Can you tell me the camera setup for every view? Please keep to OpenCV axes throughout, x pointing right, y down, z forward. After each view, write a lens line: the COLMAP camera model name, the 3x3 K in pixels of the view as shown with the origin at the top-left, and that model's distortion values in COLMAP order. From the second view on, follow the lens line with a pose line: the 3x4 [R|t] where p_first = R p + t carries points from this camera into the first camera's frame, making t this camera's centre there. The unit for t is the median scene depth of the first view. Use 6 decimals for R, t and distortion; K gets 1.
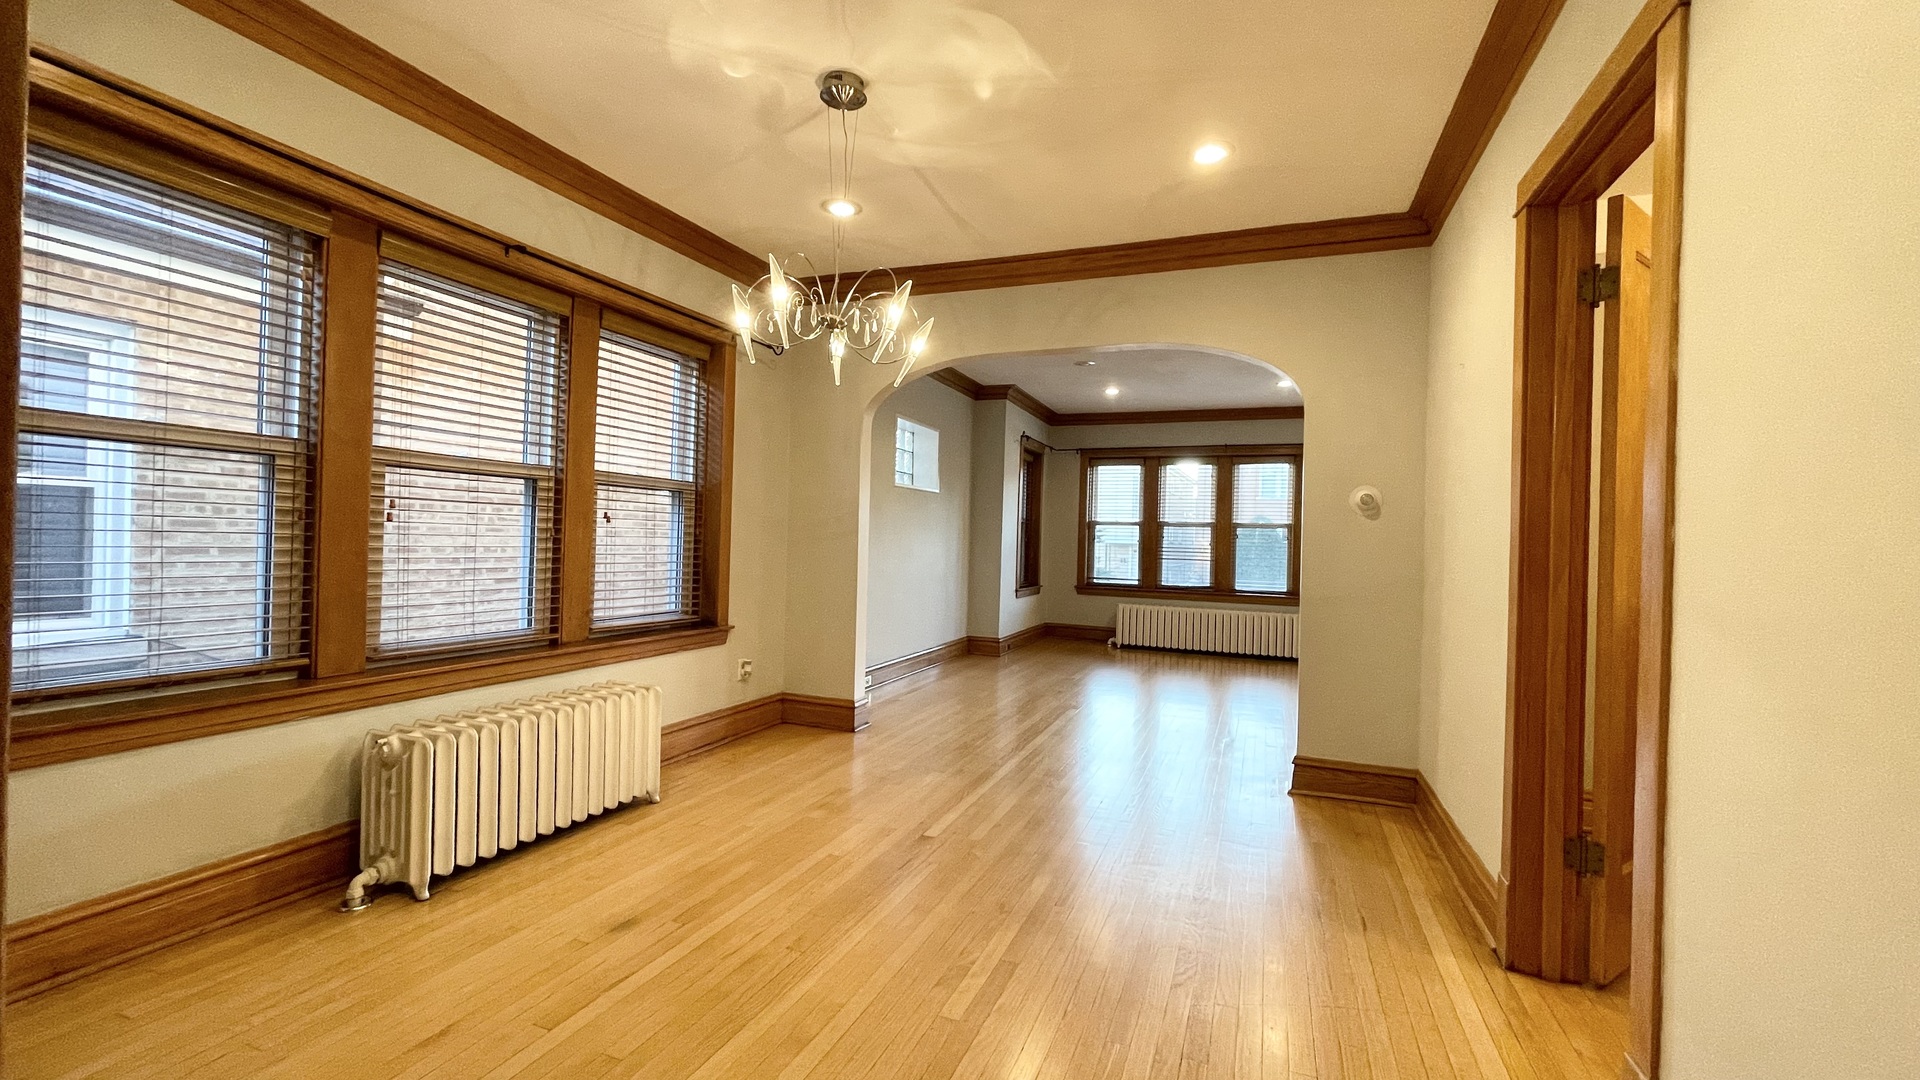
lens RADIAL K [[775.0, 0, 947.0], [0, 775.0, 532.6], [0, 0, 1]] dist [-0.005365, 0.002117]
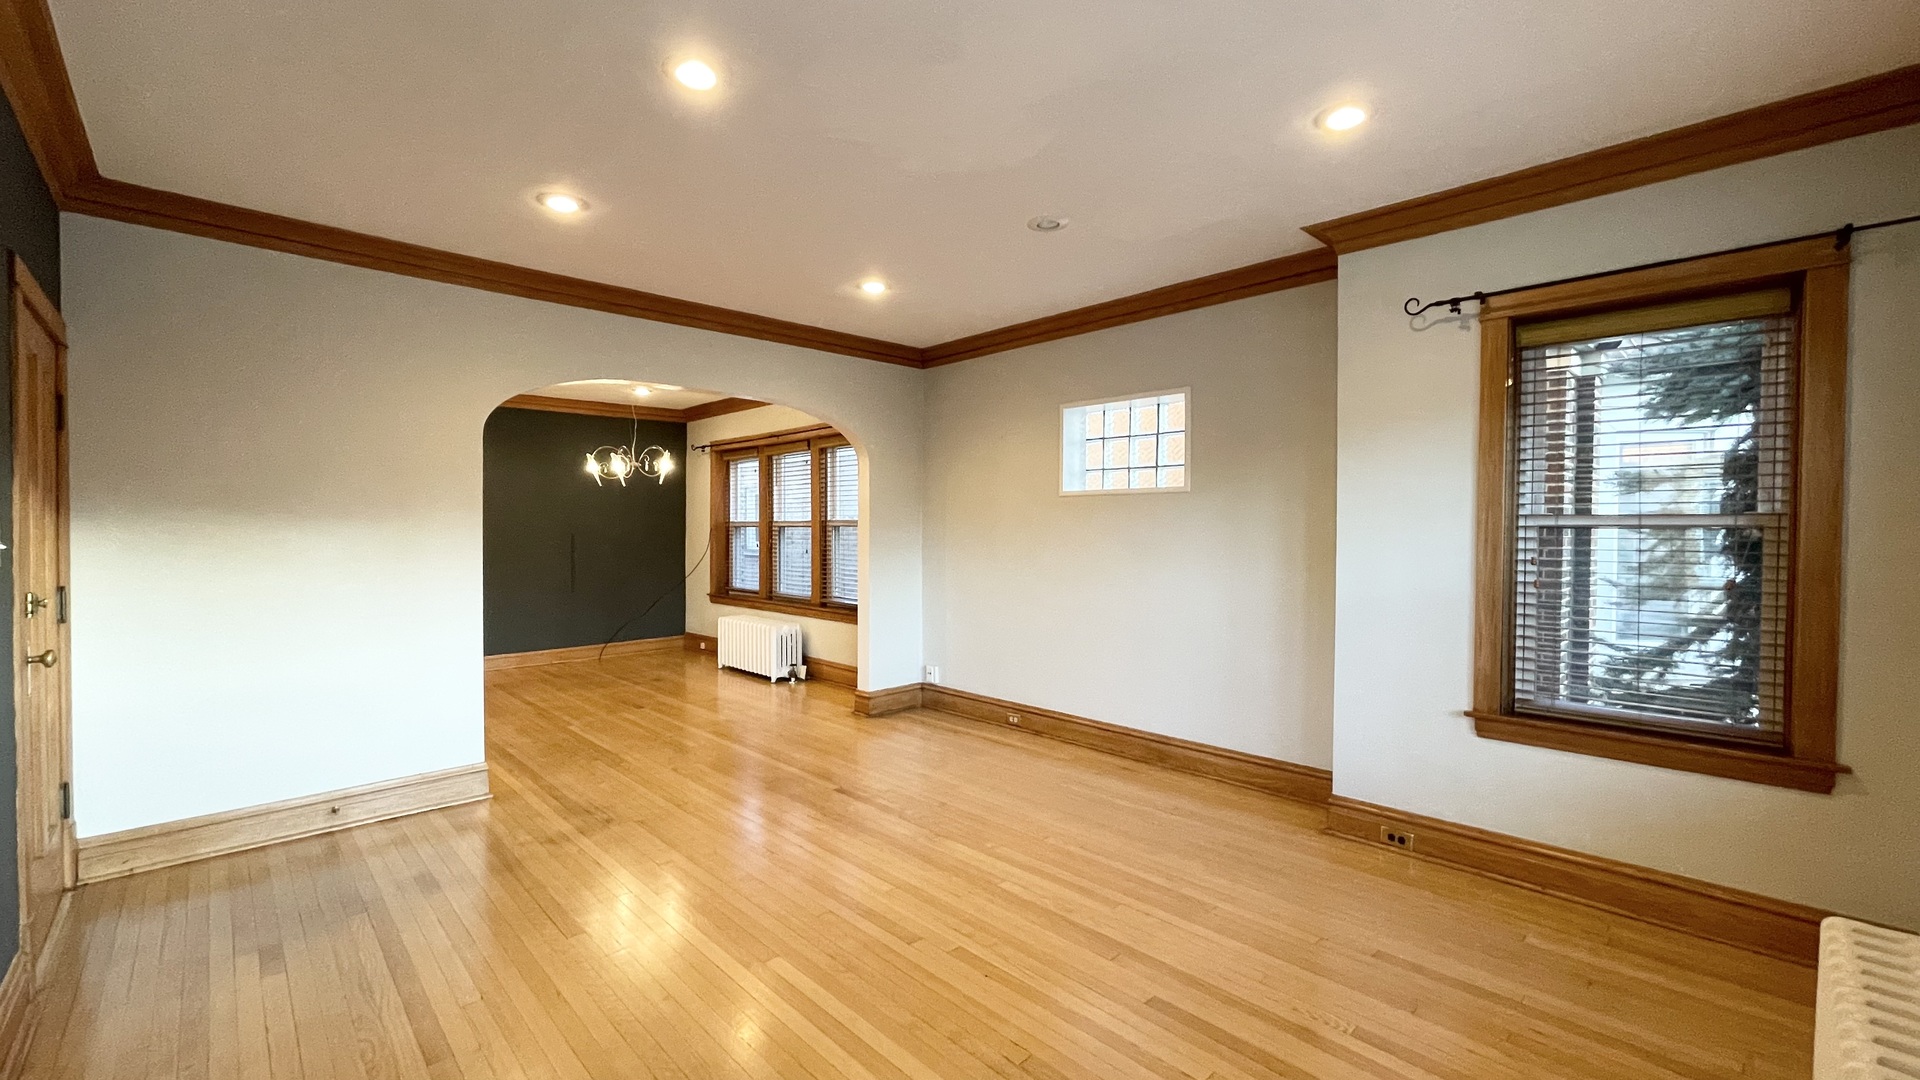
lens RADIAL K [[775.0, 0, 948.6], [0, 775.0, 534.6], [0, 0, 1]] dist [-0.005365, 0.002117]
pose [[-0.414131, -0.025749, -0.909853, 0.465521], [-0.019150, 0.999625, -0.019573, -0.002224], [0.910016, 0.009318, -0.414469, 0.830956]]
